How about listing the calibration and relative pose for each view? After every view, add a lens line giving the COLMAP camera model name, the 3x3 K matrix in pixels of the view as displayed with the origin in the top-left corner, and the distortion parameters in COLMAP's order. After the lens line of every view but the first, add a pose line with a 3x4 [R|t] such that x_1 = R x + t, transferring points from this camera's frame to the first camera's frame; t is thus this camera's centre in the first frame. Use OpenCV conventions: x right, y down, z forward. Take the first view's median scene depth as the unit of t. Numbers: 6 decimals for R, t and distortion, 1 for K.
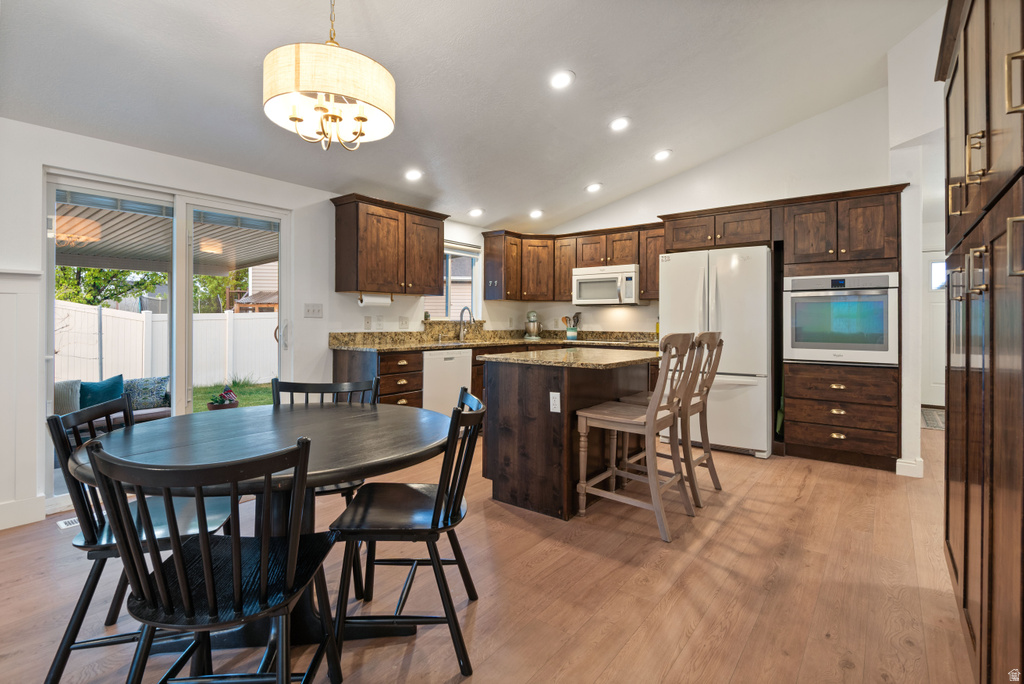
lens RADIAL K [[484.1, 0, 513.0], [0, 484.1, 323.1], [0, 0, 1]] dist [0.038528, -0.032395]
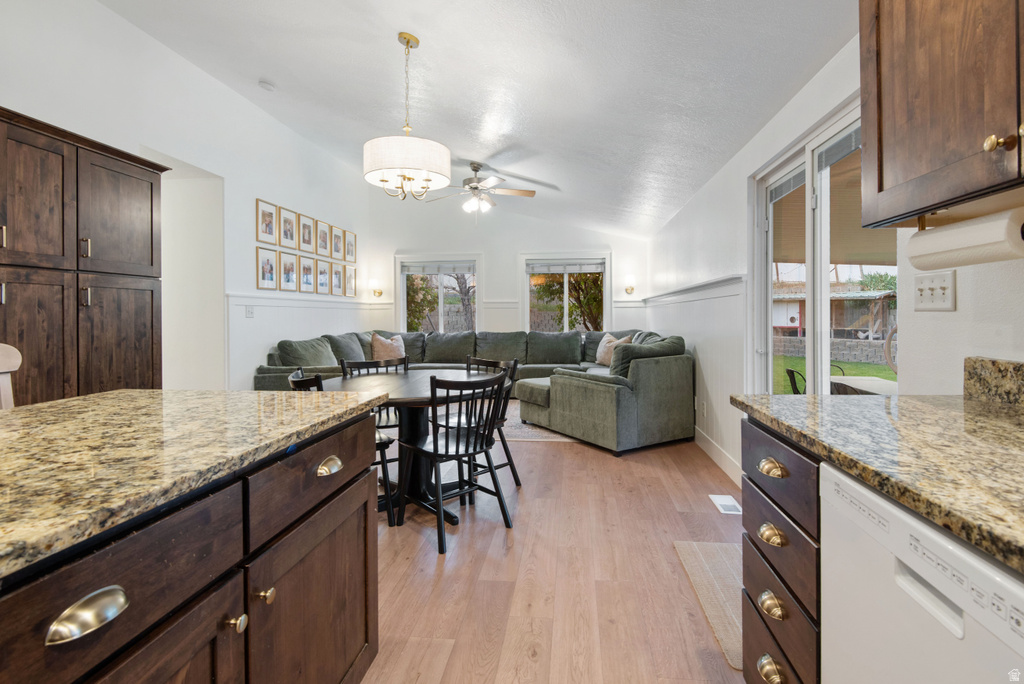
lens RADIAL K [[499.0, 0, 515.3], [0, 499.0, 318.4], [0, 0, 1]] dist [0.000195, -0.000379]
pose [[-0.862011, 0.004014, -0.506874, 0.051308], [-0.000767, 0.999957, 0.009224, -0.008100], [0.506890, 0.008340, -0.861971, 1.108349]]
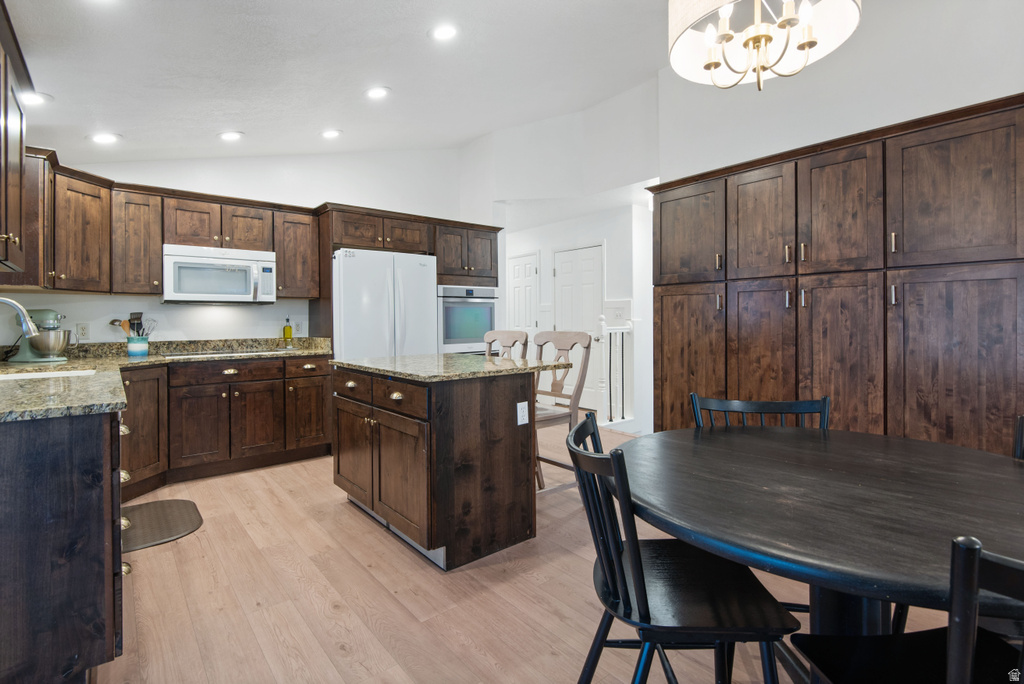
lens RADIAL K [[484.1, 0, 513.0], [0, 484.1, 323.1], [0, 0, 1]] dist [0.038528, -0.032395]
pose [[0.232792, -0.012637, 0.972444, -0.526501], [0.016660, 0.999821, 0.009005, -0.008545], [-0.972384, 0.014105, 0.232961, 0.535321]]
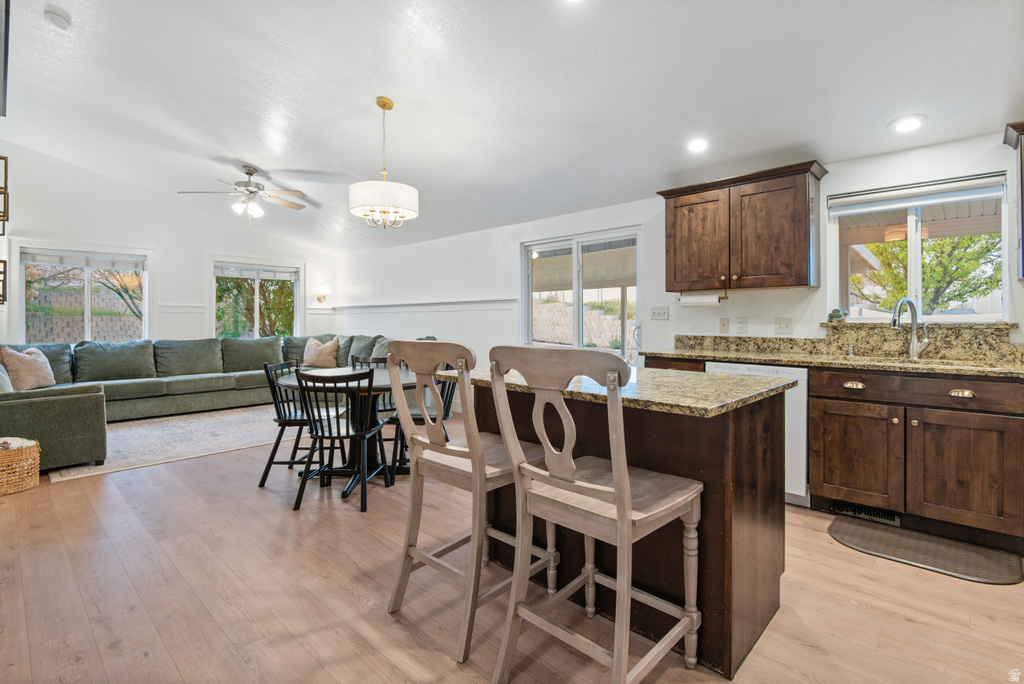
lens RADIAL K [[488.7, 0, 514.6], [0, 488.7, 324.8], [0, 0, 1]] dist [0.012575, -0.013220]
pose [[-0.103371, 0.006841, -0.994619, 0.635798], [-0.004483, 0.999963, 0.007344, -0.006599], [0.994633, 0.005218, -0.103337, 0.759885]]
